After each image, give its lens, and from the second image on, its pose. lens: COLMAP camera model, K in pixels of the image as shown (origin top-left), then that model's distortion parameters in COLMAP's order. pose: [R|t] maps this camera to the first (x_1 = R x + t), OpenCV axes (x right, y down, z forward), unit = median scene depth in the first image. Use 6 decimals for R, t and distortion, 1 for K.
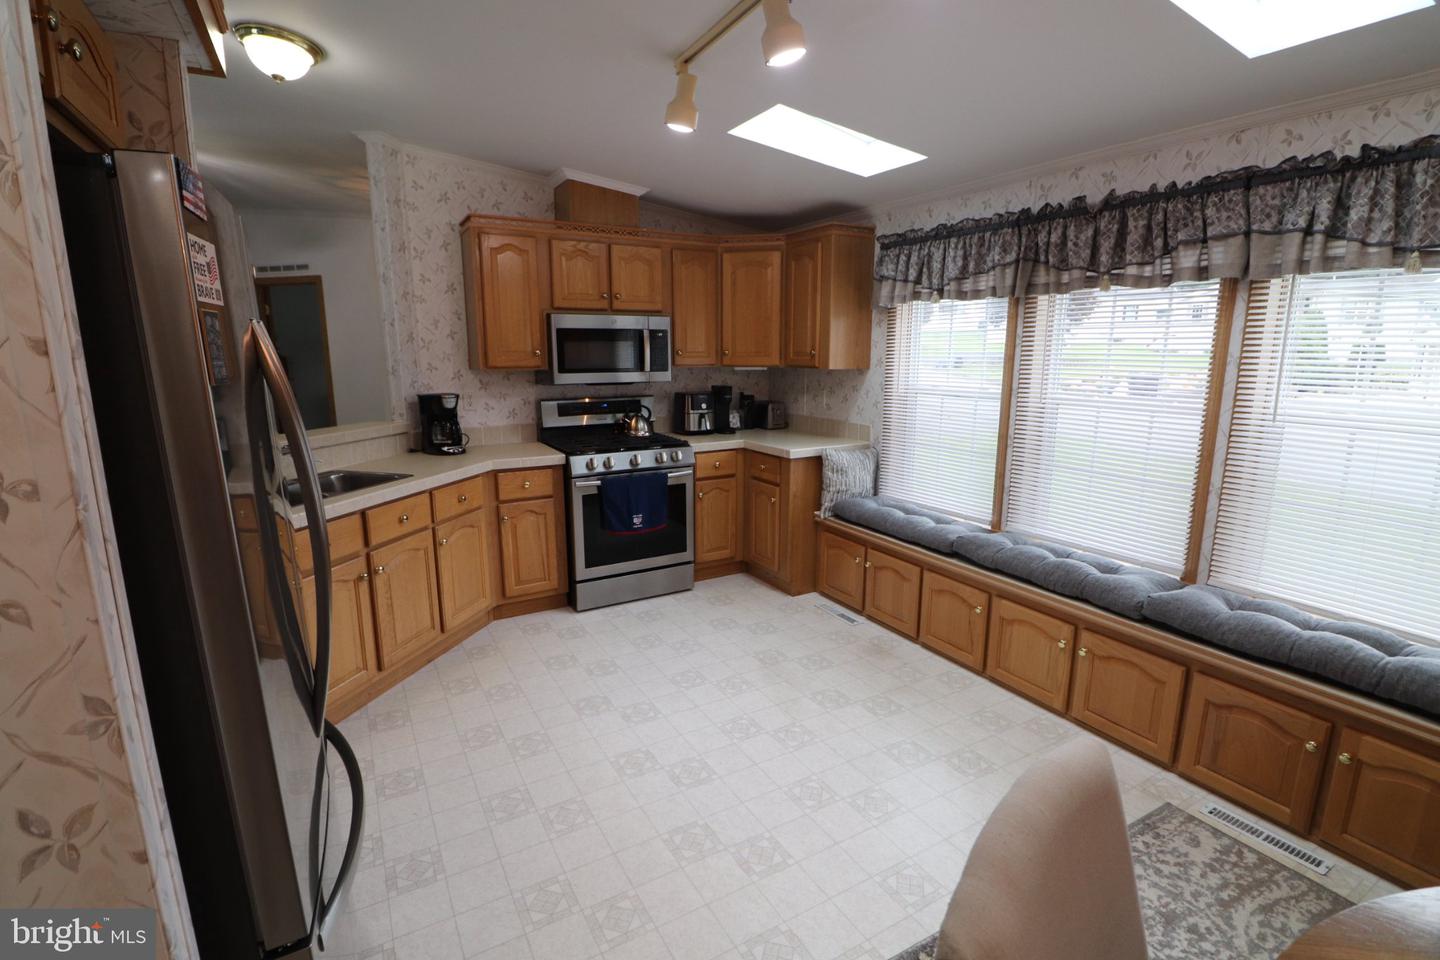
lens RADIAL K [[672.9, 0, 718.7], [0, 672.9, 483.2], [0, 0, 1]] dist [-0.008505, -0.006309]
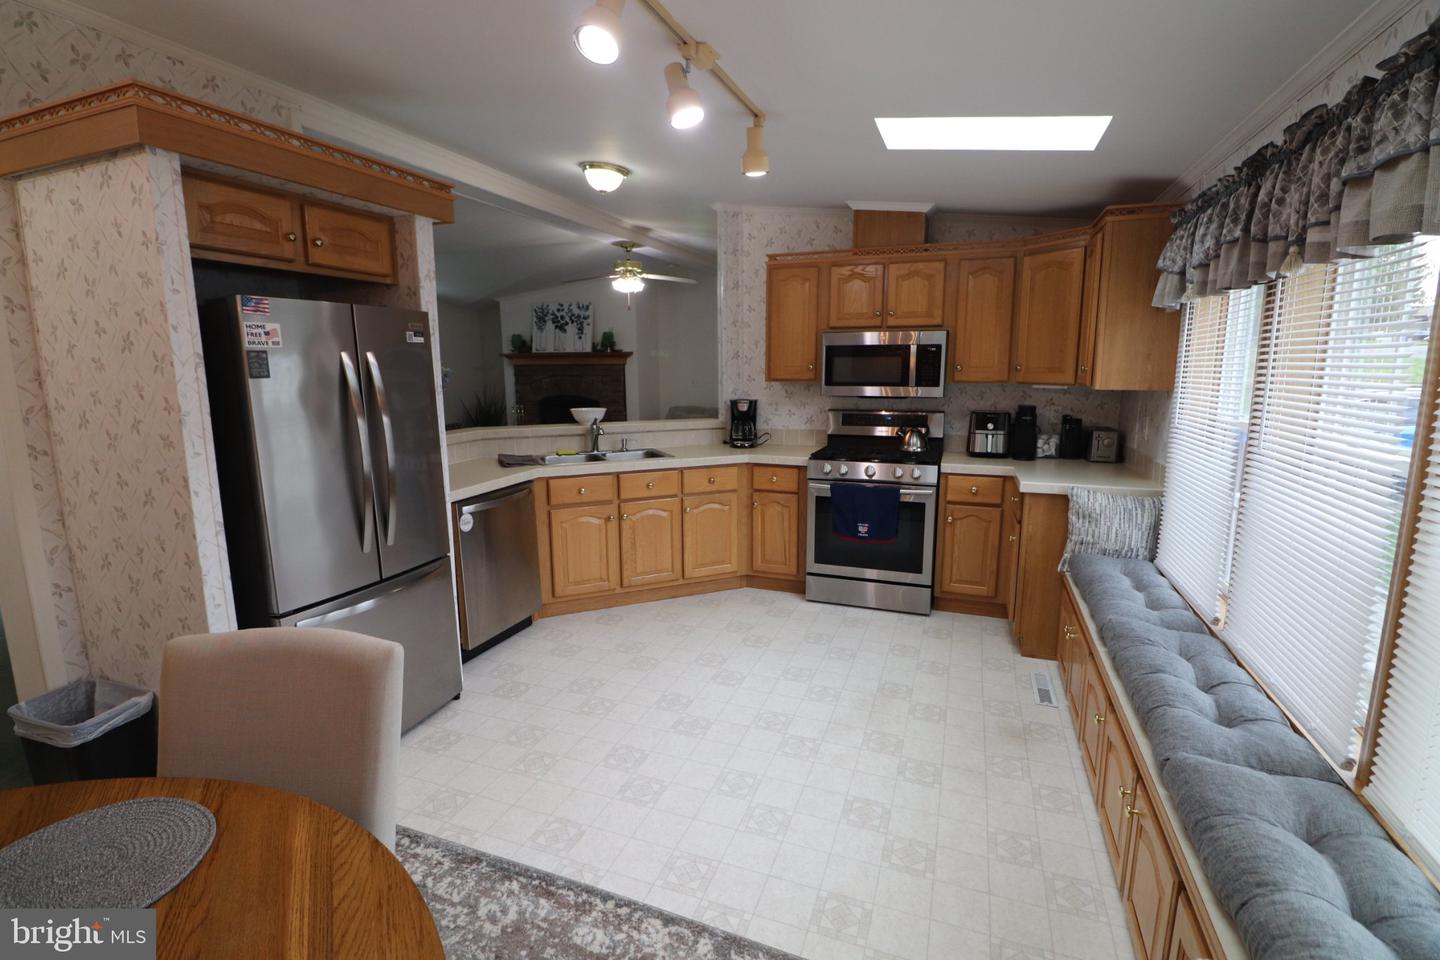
lens RADIAL K [[672.9, 0, 699.8], [0, 672.9, 477.8], [0, 0, 1]] dist [-0.008505, -0.006309]
pose [[0.624423, 0.129277, -0.770314, 0.509704], [-0.151899, 0.987478, 0.042592, -0.028609], [0.766174, 0.090415, 0.636240, 0.144802]]
